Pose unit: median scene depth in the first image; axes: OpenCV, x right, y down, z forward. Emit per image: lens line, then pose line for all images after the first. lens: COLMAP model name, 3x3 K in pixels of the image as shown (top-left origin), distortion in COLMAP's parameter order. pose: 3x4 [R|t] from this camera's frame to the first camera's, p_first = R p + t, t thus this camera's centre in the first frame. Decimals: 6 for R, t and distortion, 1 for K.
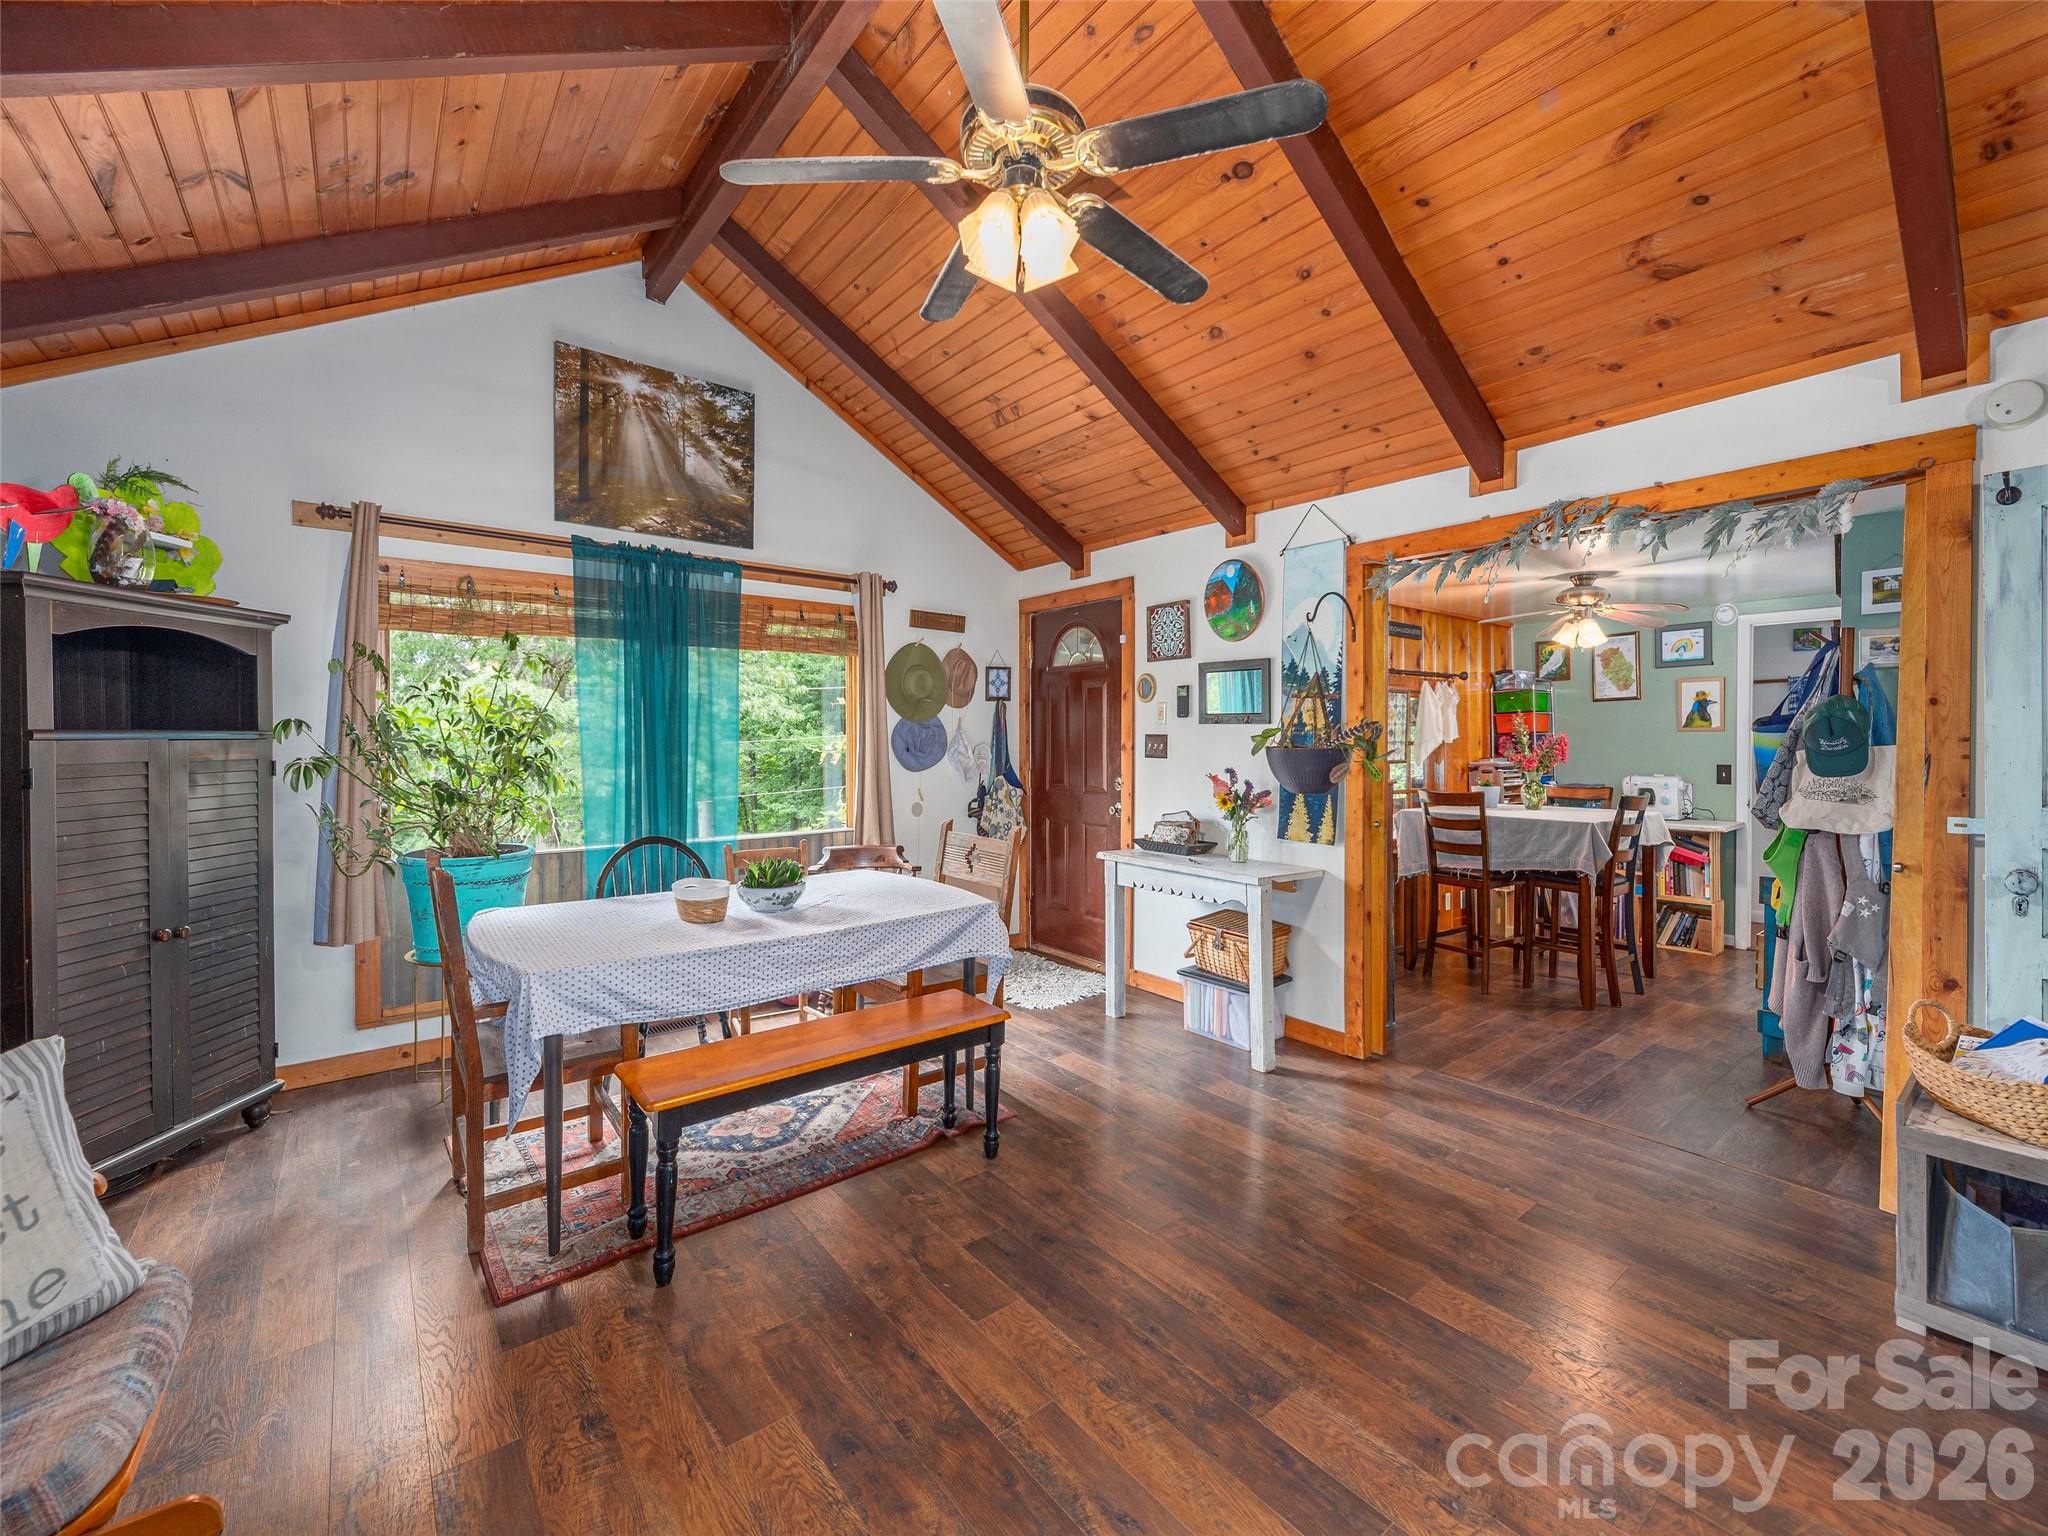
lens RADIAL K [[830.1, 0, 1016.6], [0, 830.1, 750.1], [0, 0, 1]] dist [-0.002471, 0.000310]
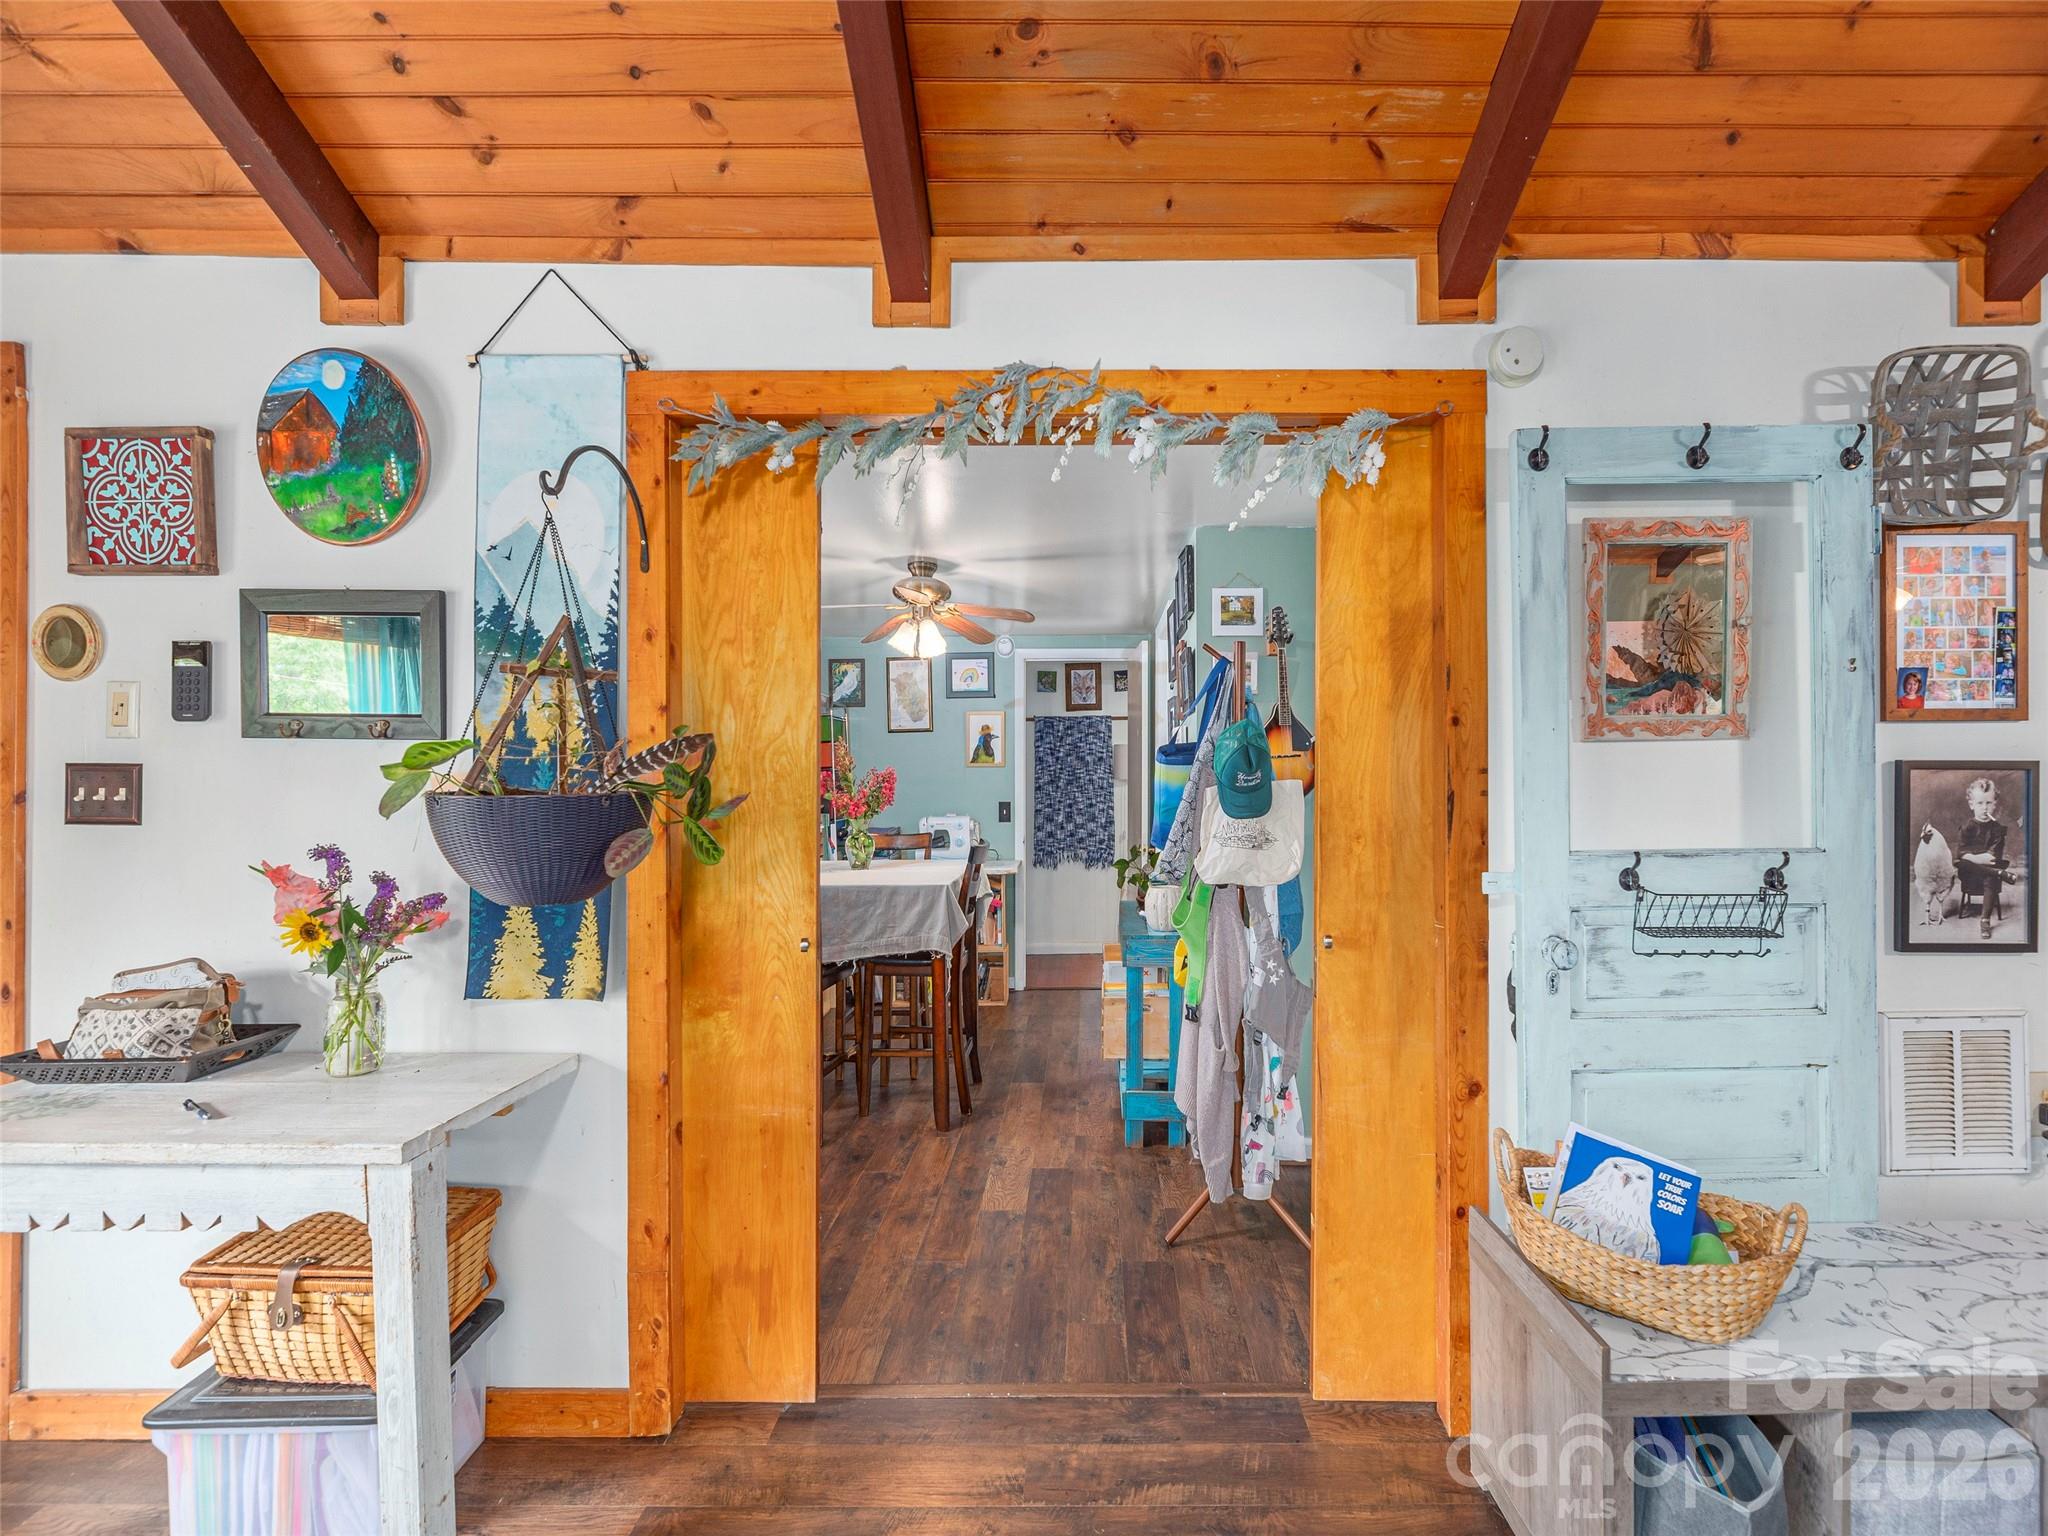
lens RADIAL K [[830.1, 0, 1039.7], [0, 830.1, 771.0], [0, 0, 1]] dist [-0.002471, 0.000310]
pose [[0.620661, 0.003110, 0.784073, 0.158861], [0.013923, 0.999791, -0.014987, -0.003993], [-0.783956, 0.020219, 0.620487, 0.485947]]
